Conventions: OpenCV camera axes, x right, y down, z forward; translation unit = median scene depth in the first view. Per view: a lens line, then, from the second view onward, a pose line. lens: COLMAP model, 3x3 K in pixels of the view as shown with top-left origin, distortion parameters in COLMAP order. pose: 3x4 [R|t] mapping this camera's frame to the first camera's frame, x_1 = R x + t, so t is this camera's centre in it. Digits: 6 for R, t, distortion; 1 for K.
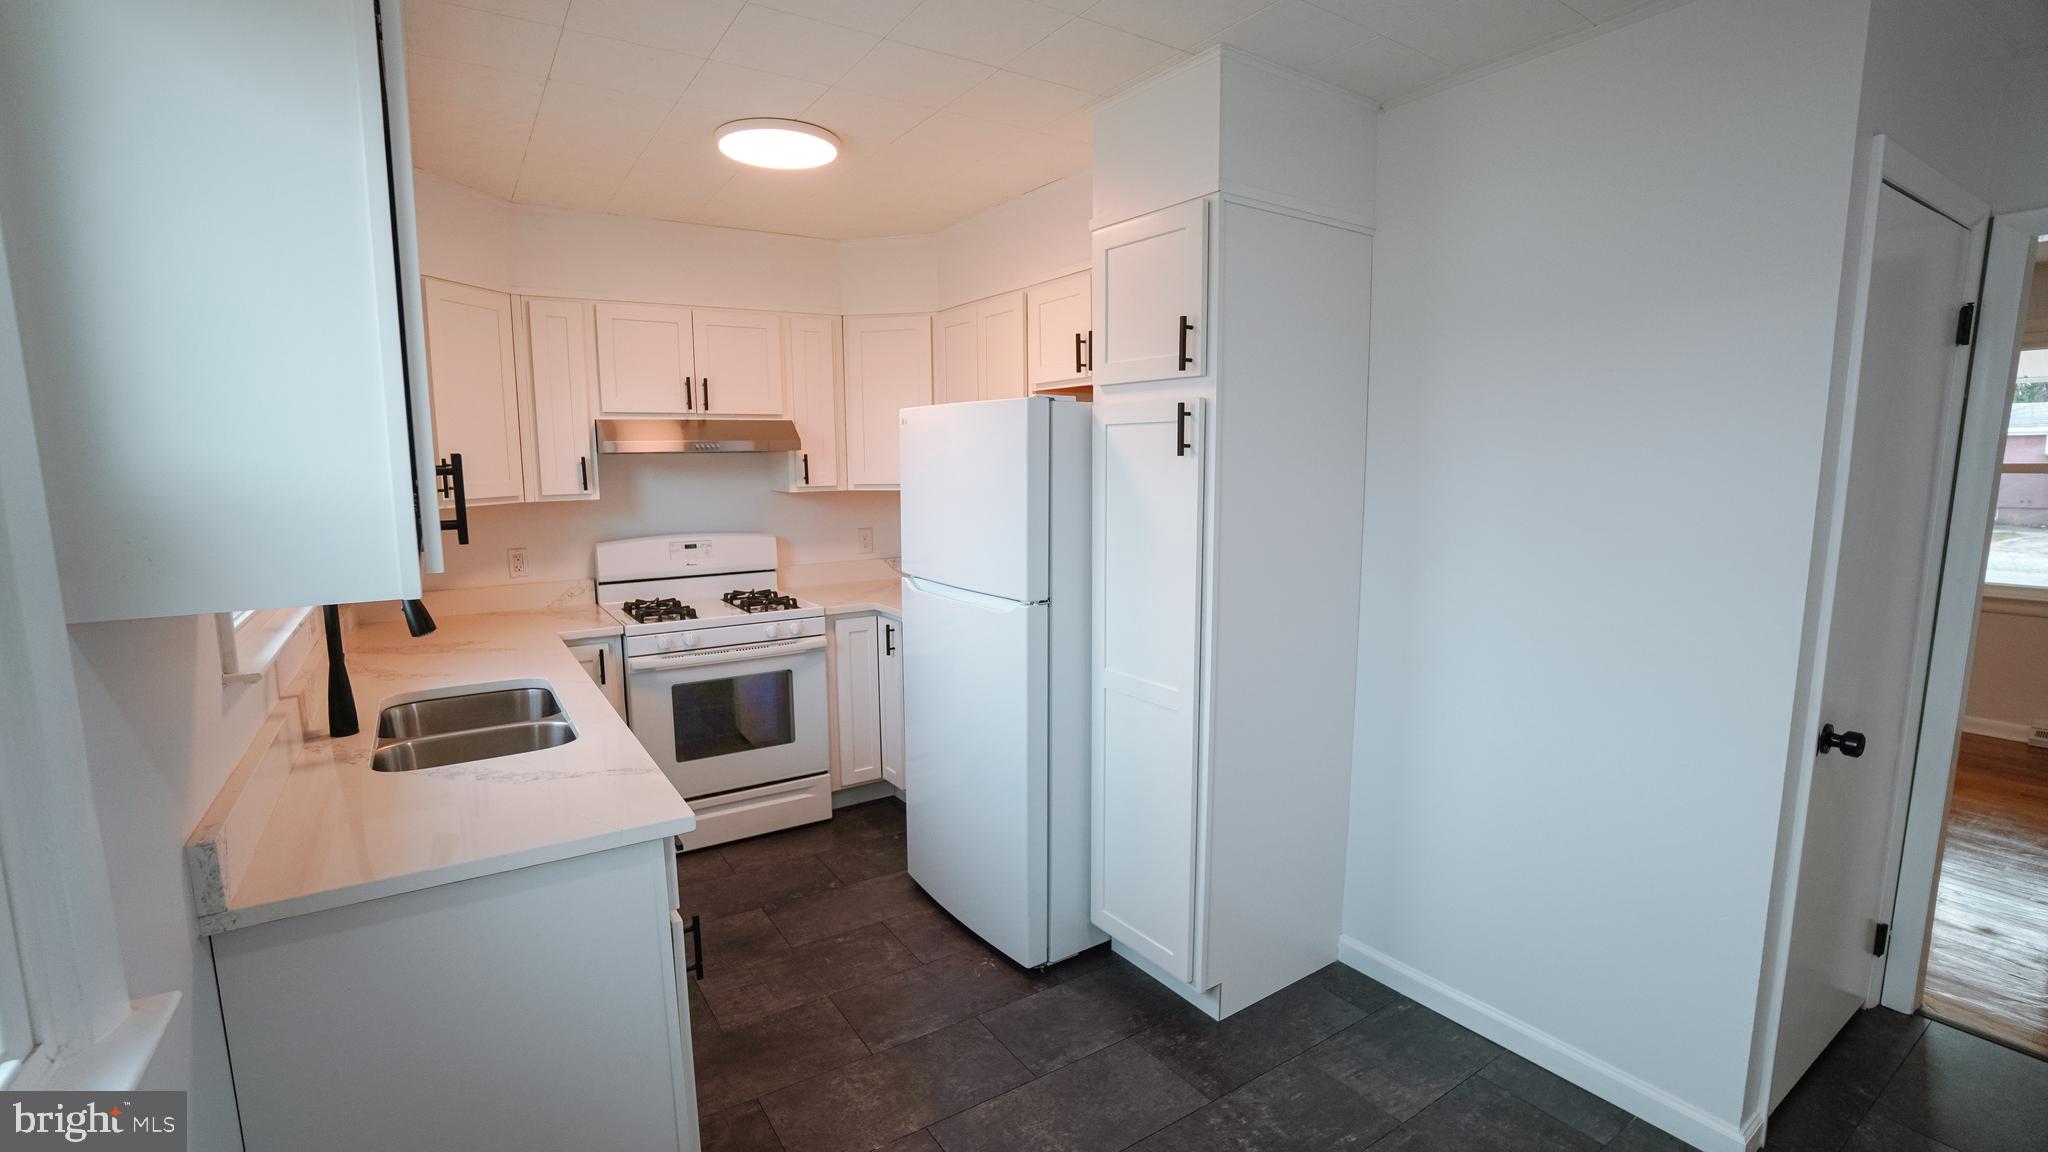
lens RADIAL K [[900.0, 0, 1018.6], [0, 900.0, 580.6], [0, 0, 1]] dist [-0.065592, 0.023380]
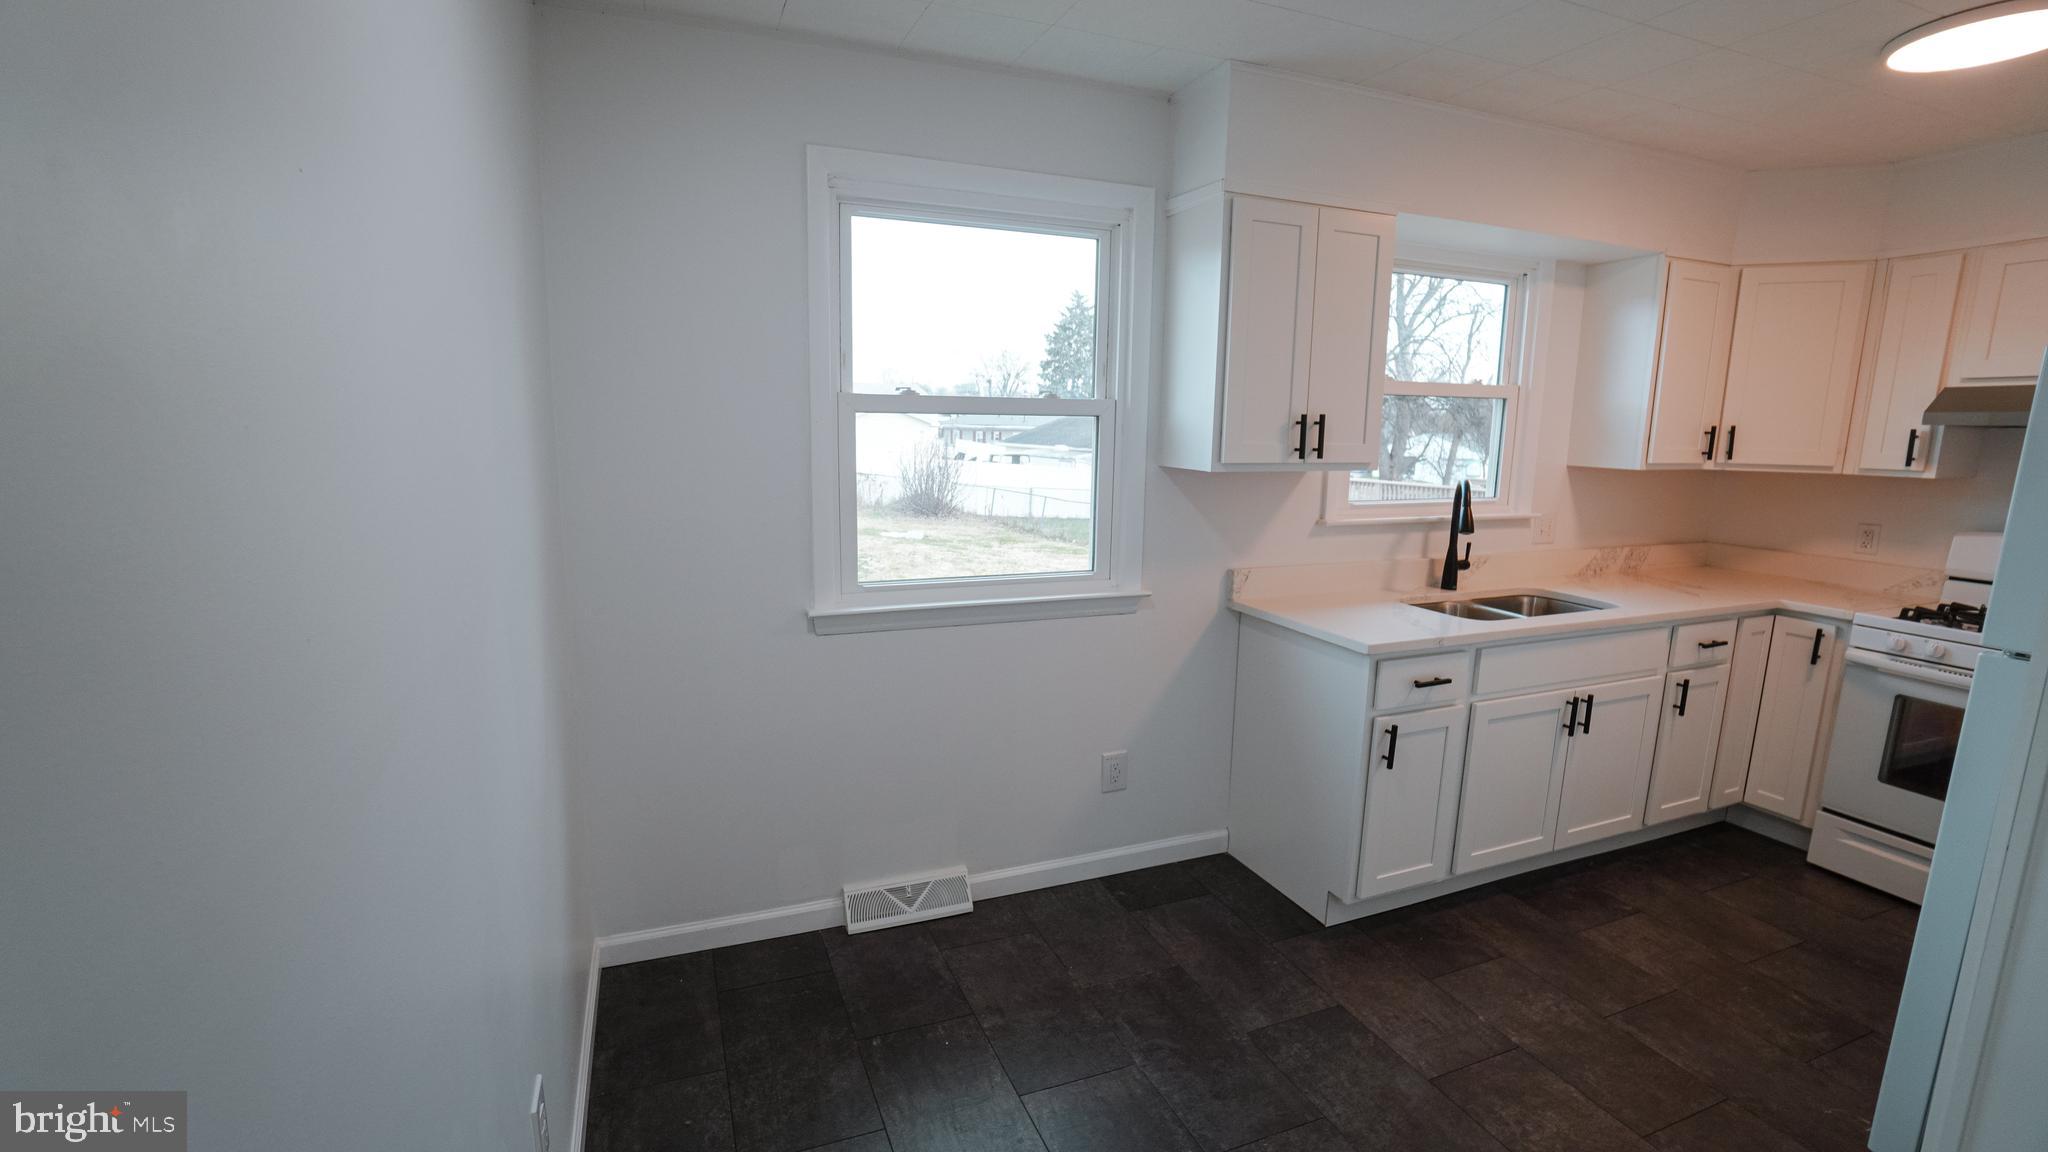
lens RADIAL K [[900.0, 0, 1018.6], [0, 900.0, 580.6], [0, 0, 1]] dist [-0.065592, 0.023380]
pose [[-0.200131, 0.176681, -0.963707, 0.600091], [-0.145371, 0.967364, 0.207541, -0.041394], [0.968924, 0.181631, -0.167916, 0.303577]]
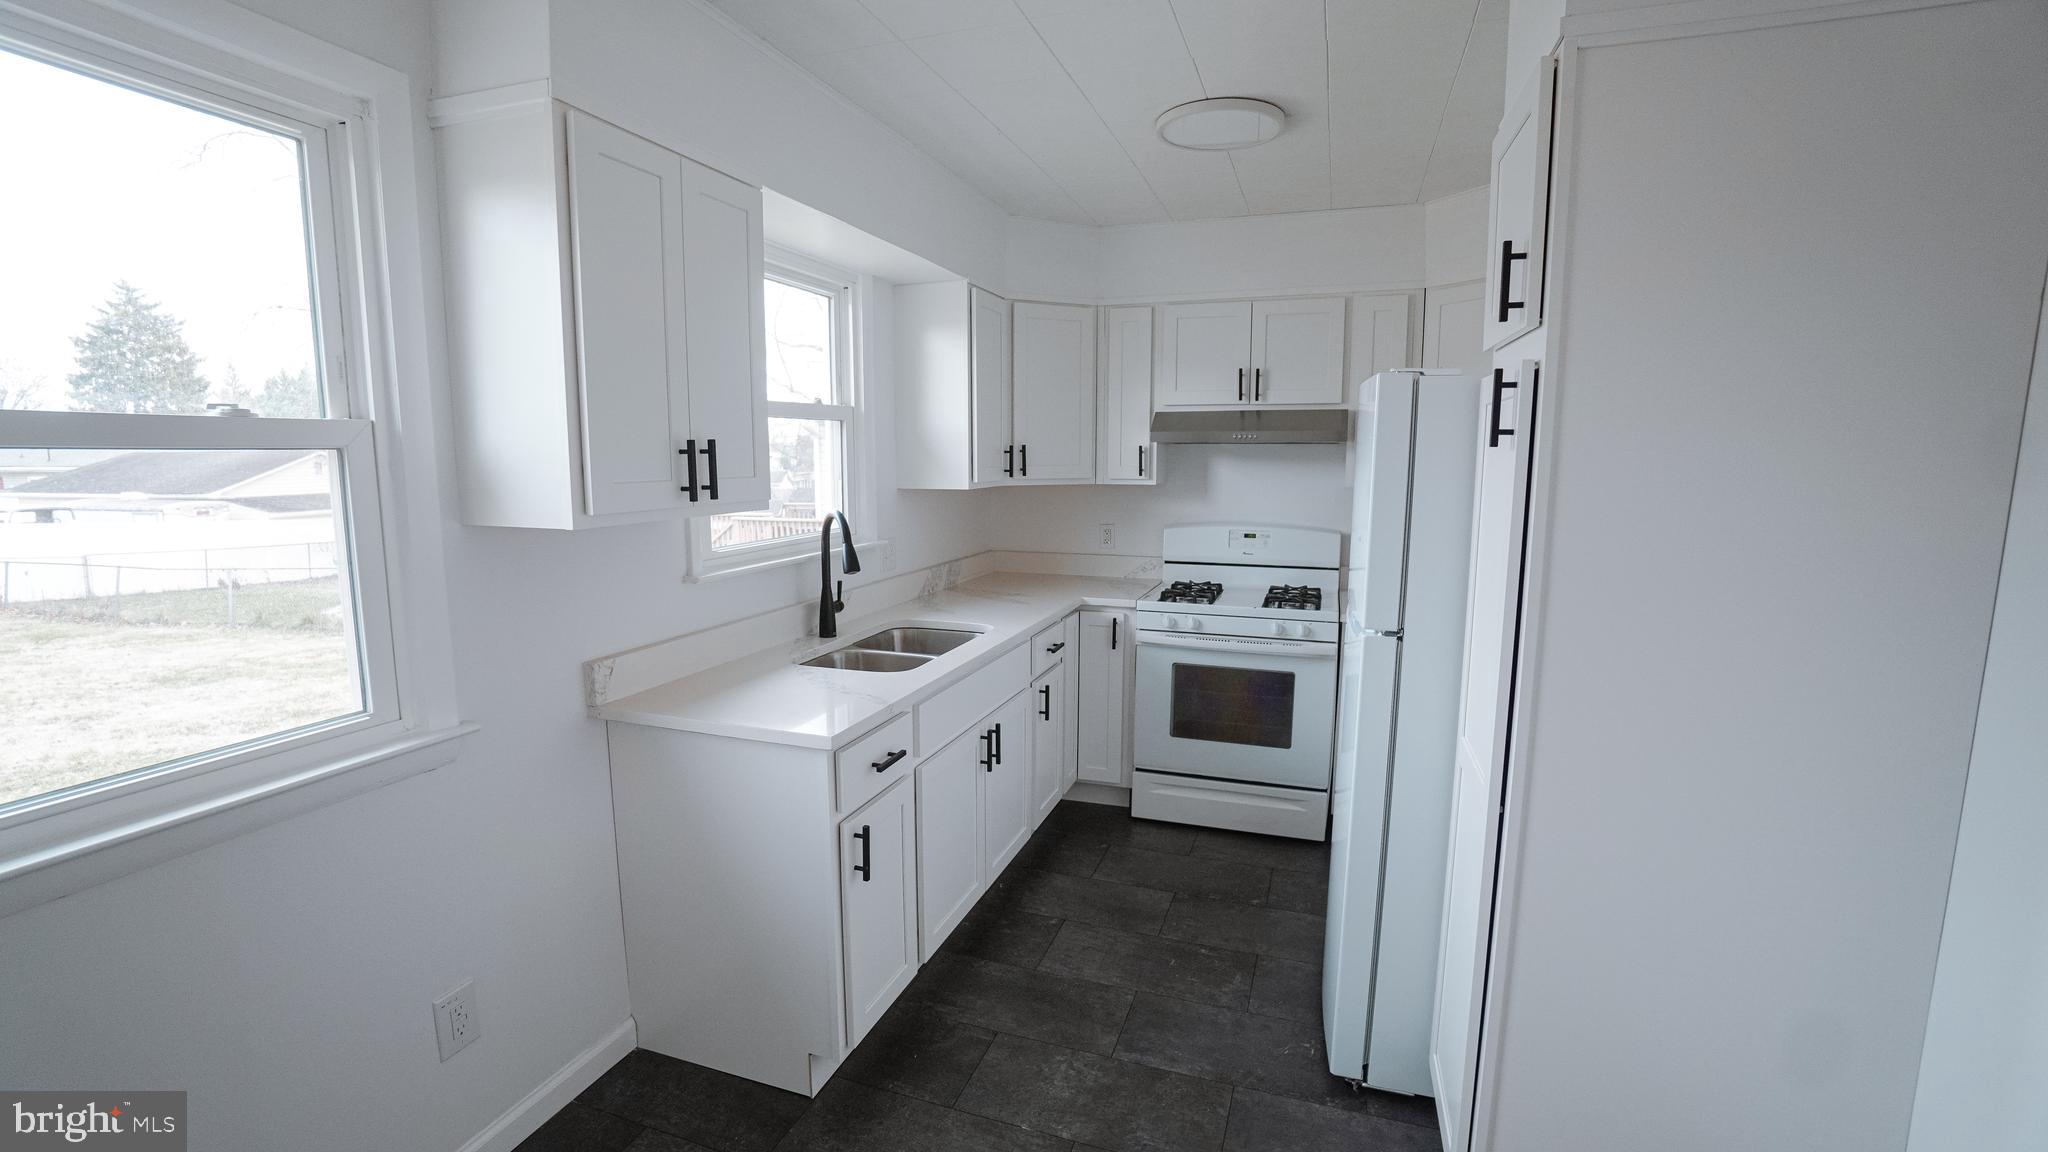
lens RADIAL K [[900.0, 0, 1018.6], [0, 900.0, 580.6], [0, 0, 1]] dist [-0.065592, 0.023380]
pose [[0.603129, 0.119126, -0.788698, 0.344310], [-0.113627, 0.991532, 0.062870, -0.026672], [0.789509, 0.051699, 0.611558, 0.208798]]
